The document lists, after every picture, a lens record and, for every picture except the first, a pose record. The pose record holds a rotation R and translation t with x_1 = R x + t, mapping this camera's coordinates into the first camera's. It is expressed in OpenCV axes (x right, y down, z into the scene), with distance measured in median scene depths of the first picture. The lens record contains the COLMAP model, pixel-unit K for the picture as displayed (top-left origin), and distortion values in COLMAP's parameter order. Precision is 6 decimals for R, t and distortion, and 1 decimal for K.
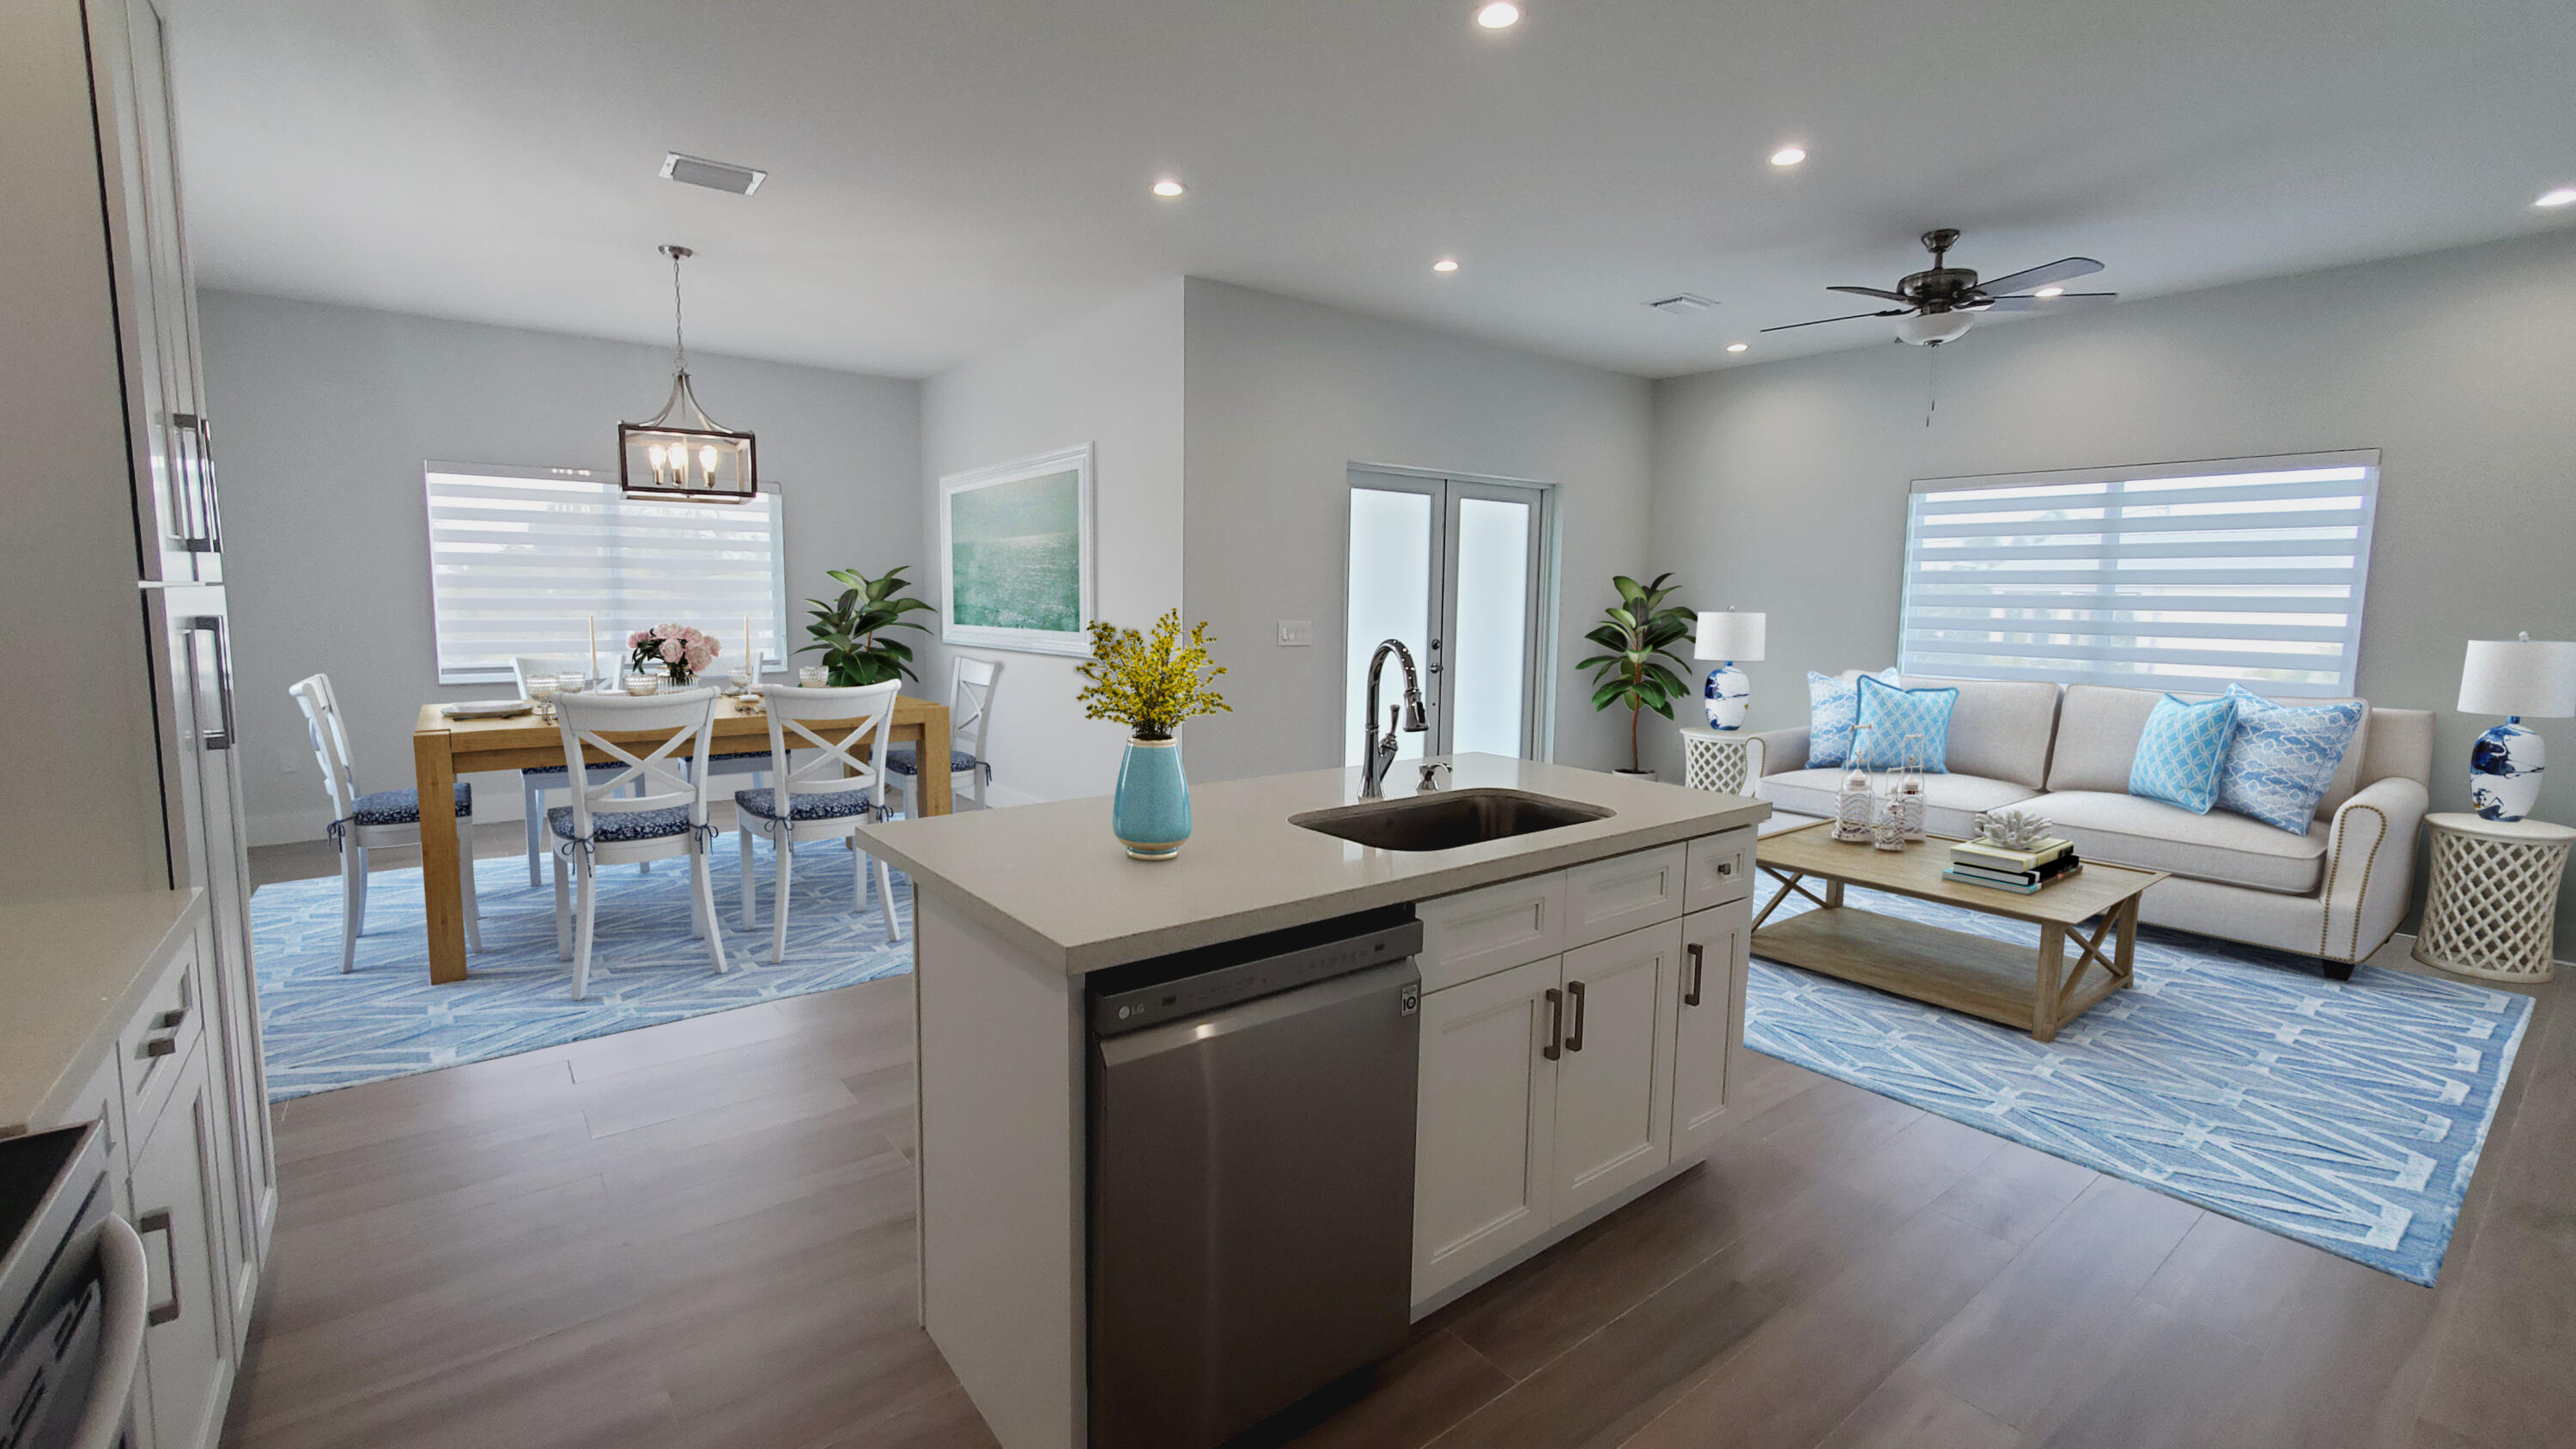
lens RADIAL K [[1076.2, 0, 1260.8], [0, 1076.2, 701.9], [0, 0, 1]] dist [0.004371, 0.000298]
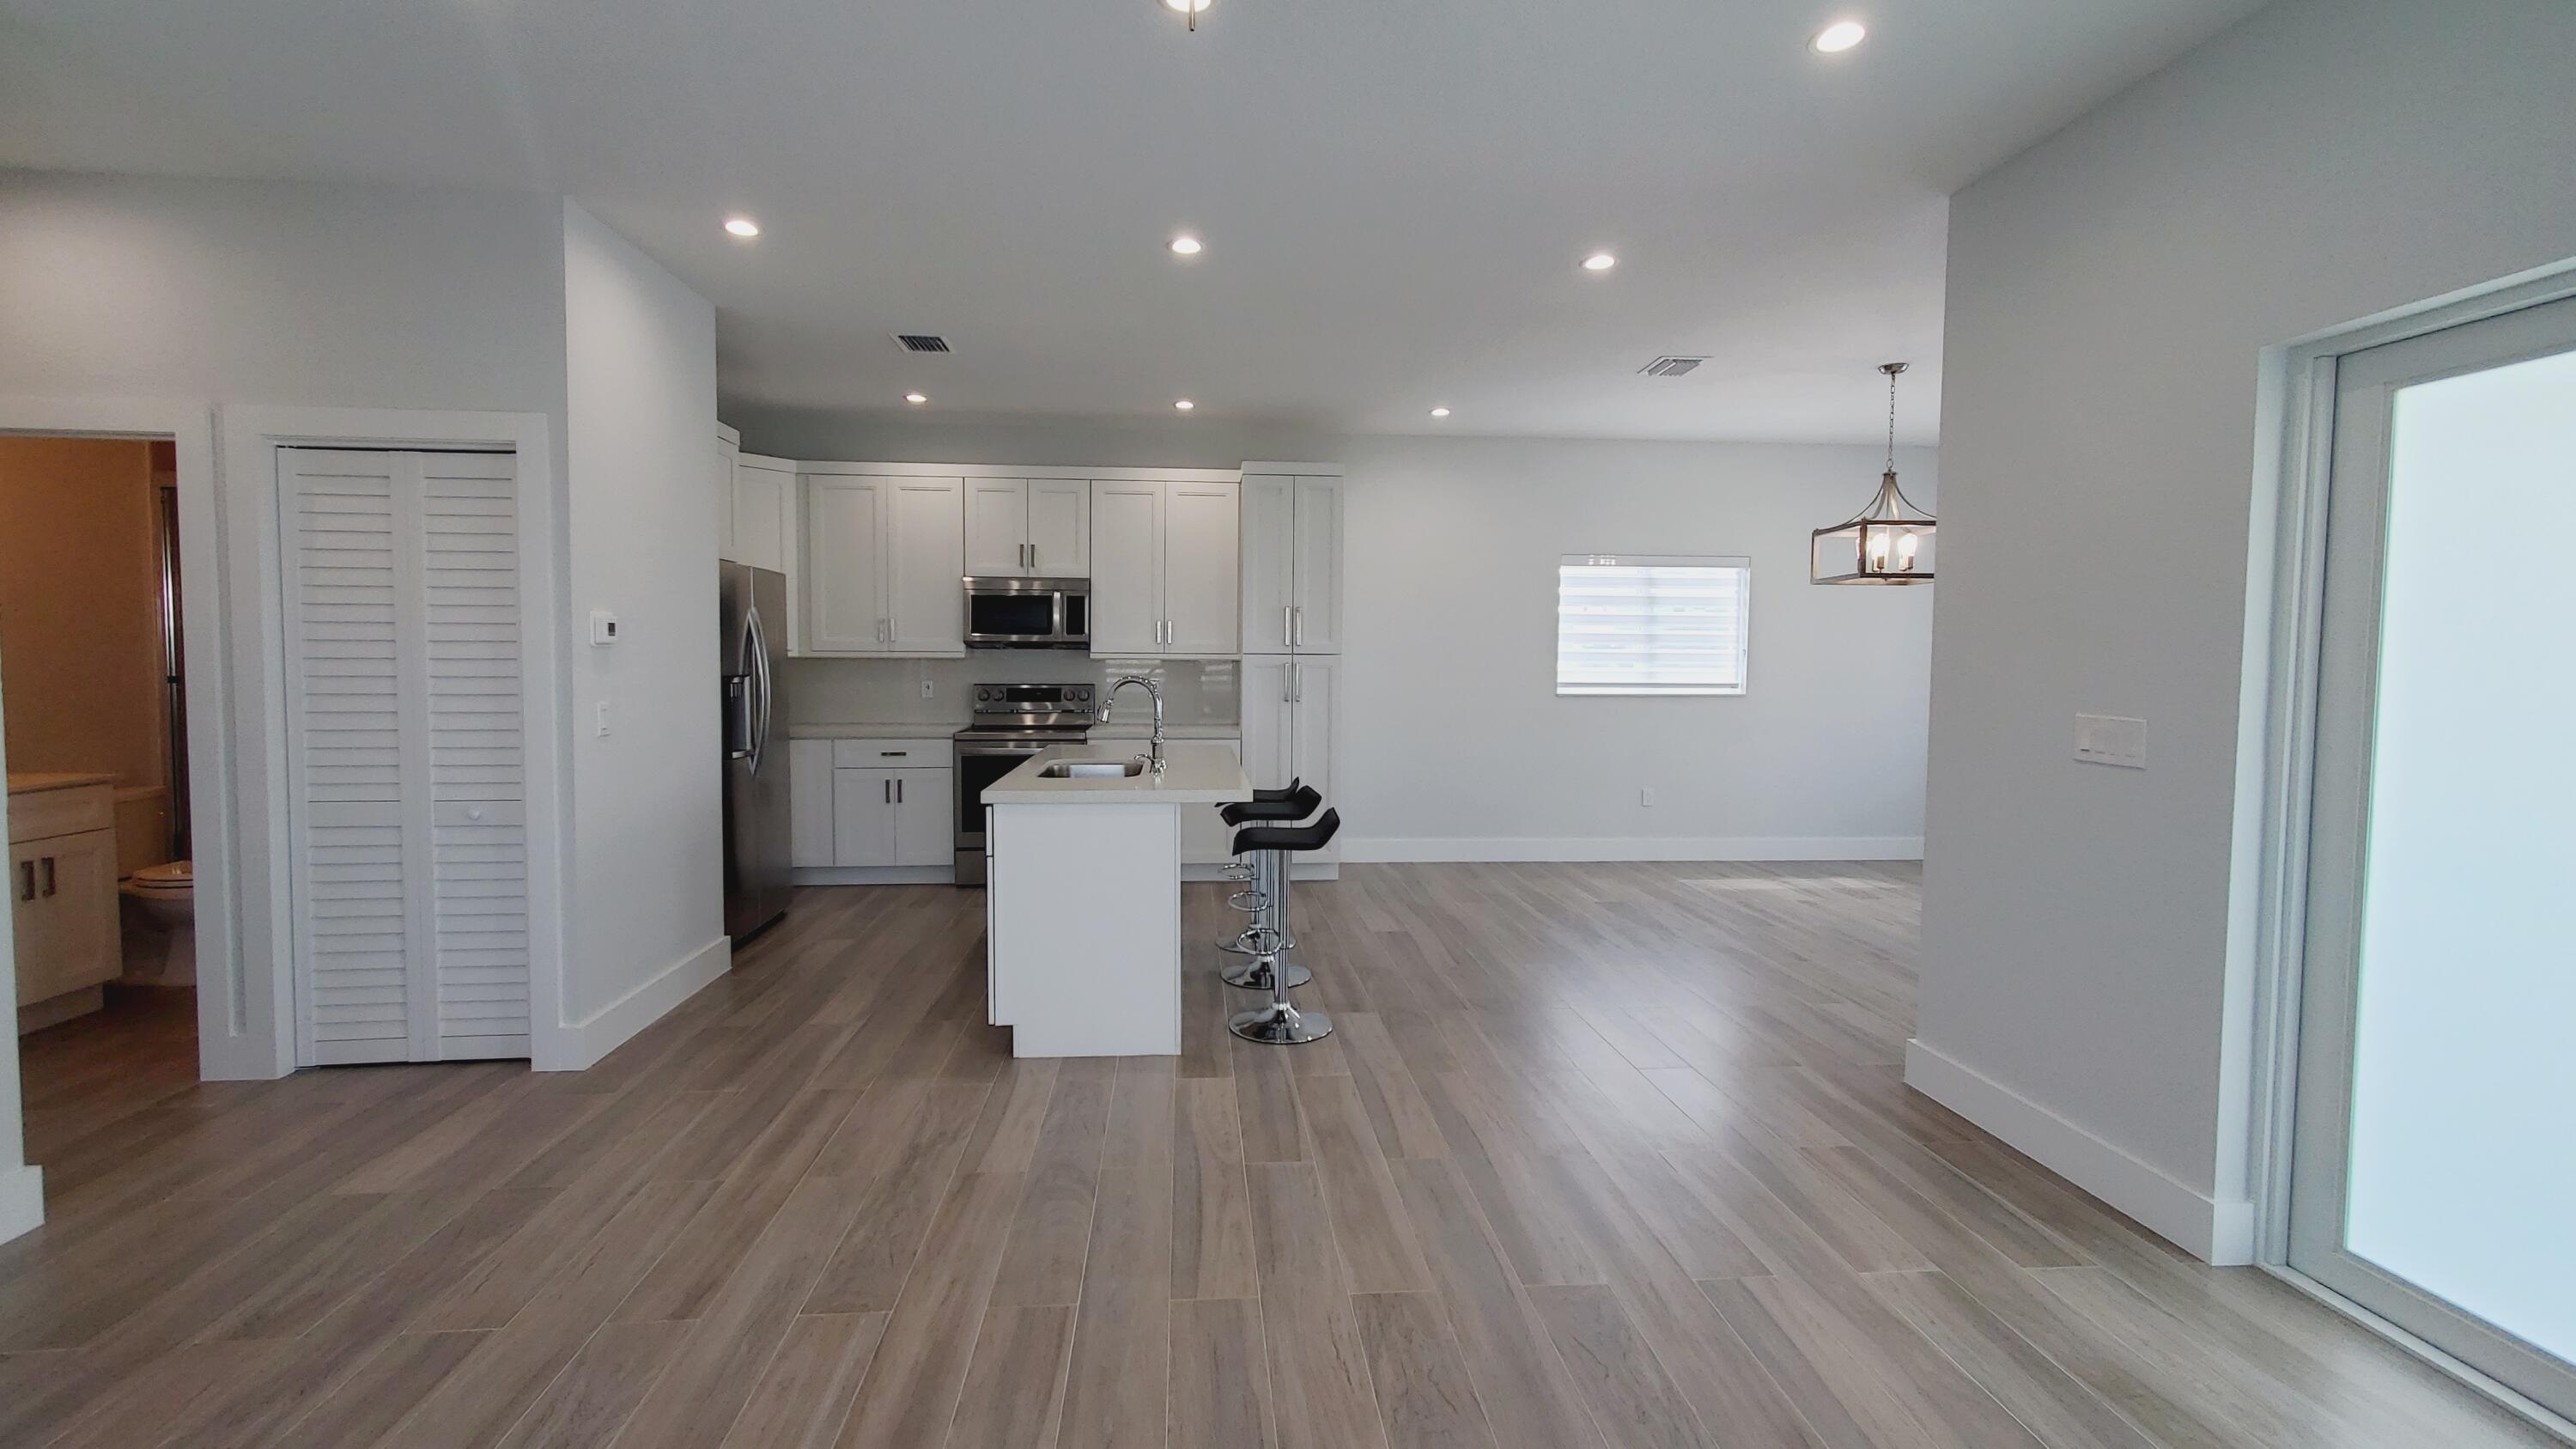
lens RADIAL K [[1076.2, 0, 1278.4], [0, 1076.2, 706.9], [0, 0, 1]] dist [0.004371, 0.000298]
pose [[-0.537976, 0.023024, -0.842645, 0.673368], [-0.104928, 0.990024, 0.094041, -0.086652], [0.836404, 0.139008, -0.530193, 0.954083]]
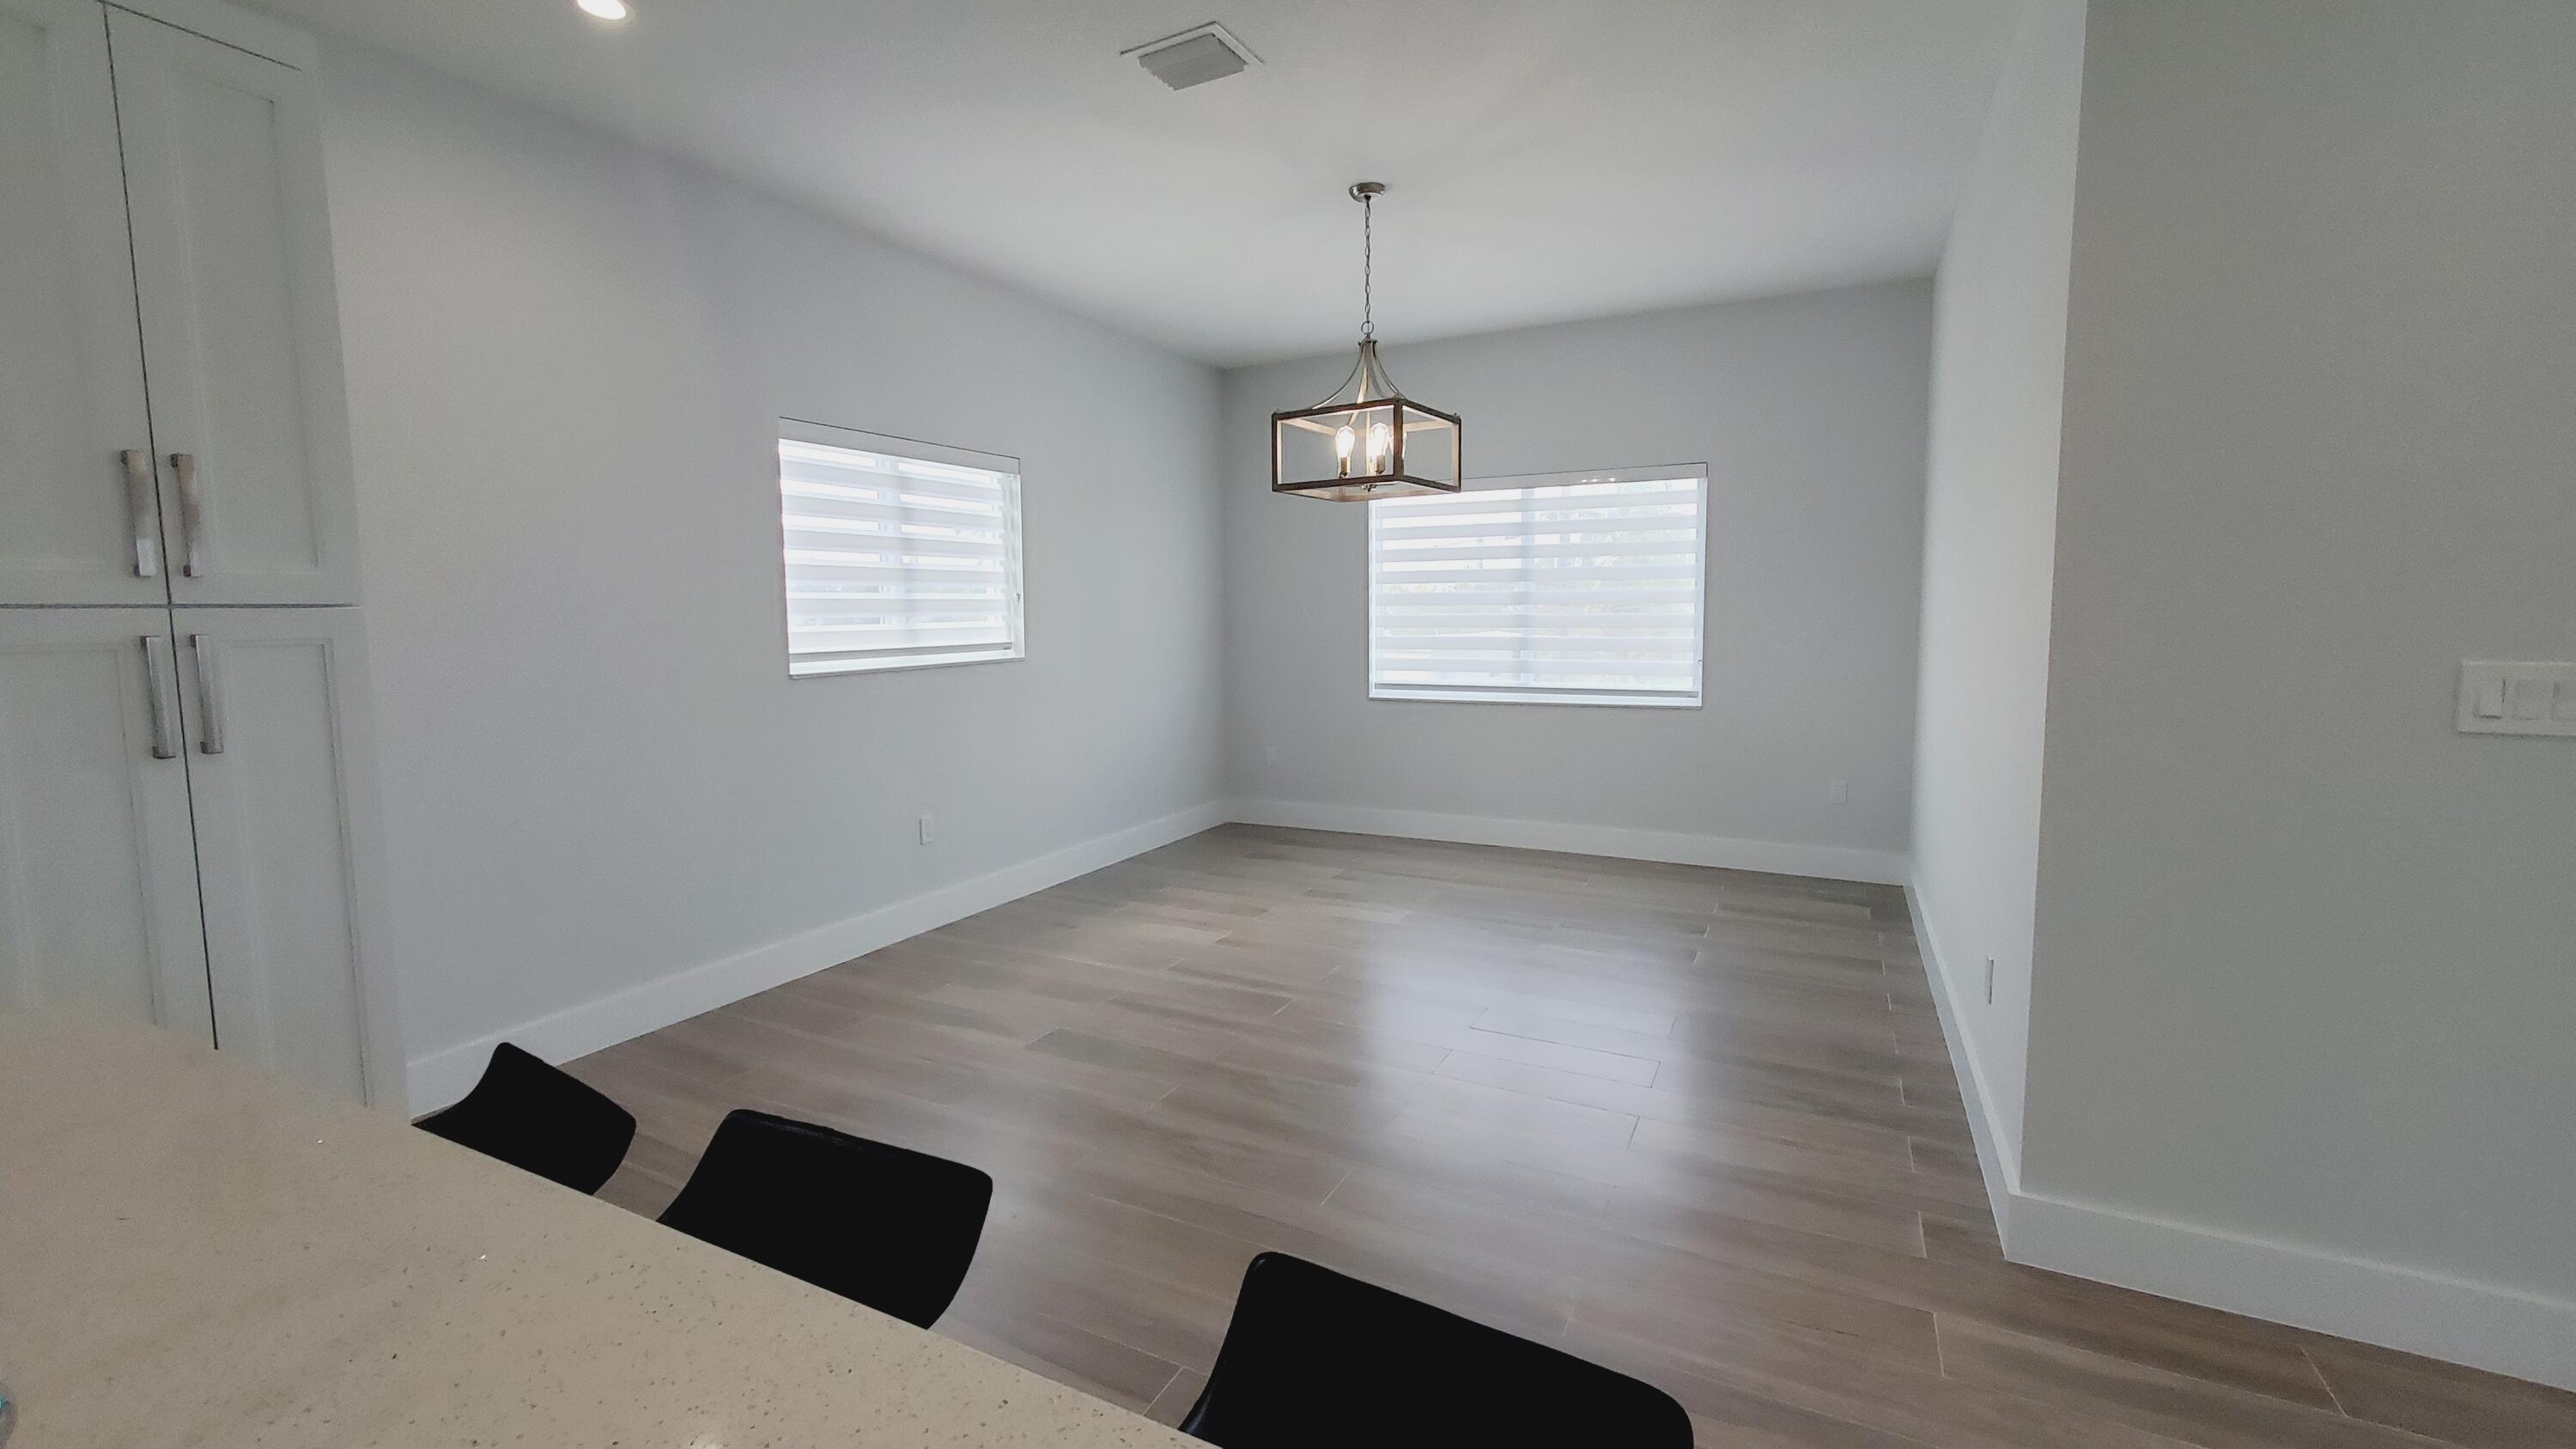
lens RADIAL K [[1076.2, 0, 1269.5], [0, 1076.2, 714.5], [0, 0, 1]] dist [0.004371, 0.000298]
pose [[0.420268, 0.070883, -0.904627, 0.168796], [-0.077642, 0.996097, 0.041980, -0.043012], [0.904072, 0.052594, 0.424131, 0.521283]]
